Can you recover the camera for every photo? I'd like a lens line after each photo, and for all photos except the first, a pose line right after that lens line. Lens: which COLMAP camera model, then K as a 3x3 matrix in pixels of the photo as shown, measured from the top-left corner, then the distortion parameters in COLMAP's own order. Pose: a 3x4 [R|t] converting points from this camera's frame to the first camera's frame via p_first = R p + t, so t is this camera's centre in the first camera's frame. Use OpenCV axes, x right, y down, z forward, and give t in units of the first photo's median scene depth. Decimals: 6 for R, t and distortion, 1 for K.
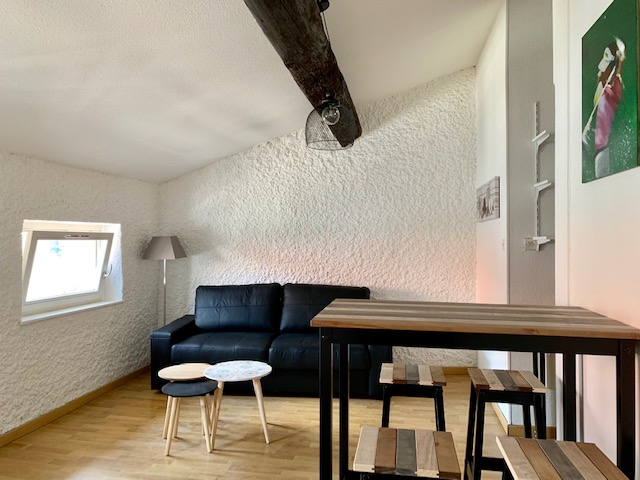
lens RADIAL K [[497.6, 0, 304.2], [0, 497.6, 238.9], [0, 0, 1]] dist [0.045847, -0.048744]
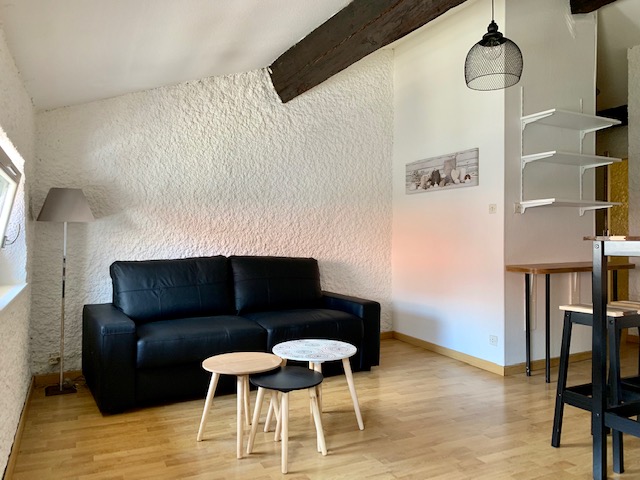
lens RADIAL K [[497.6, 0, 322.1], [0, 497.6, 241.2], [0, 0, 1]] dist [0.045847, -0.048744]
pose [[0.782748, 0.004751, 0.622320, -0.428489], [-0.008487, 0.999959, 0.003040, 0.060652], [-0.622281, -0.007661, 0.782757, 0.257610]]
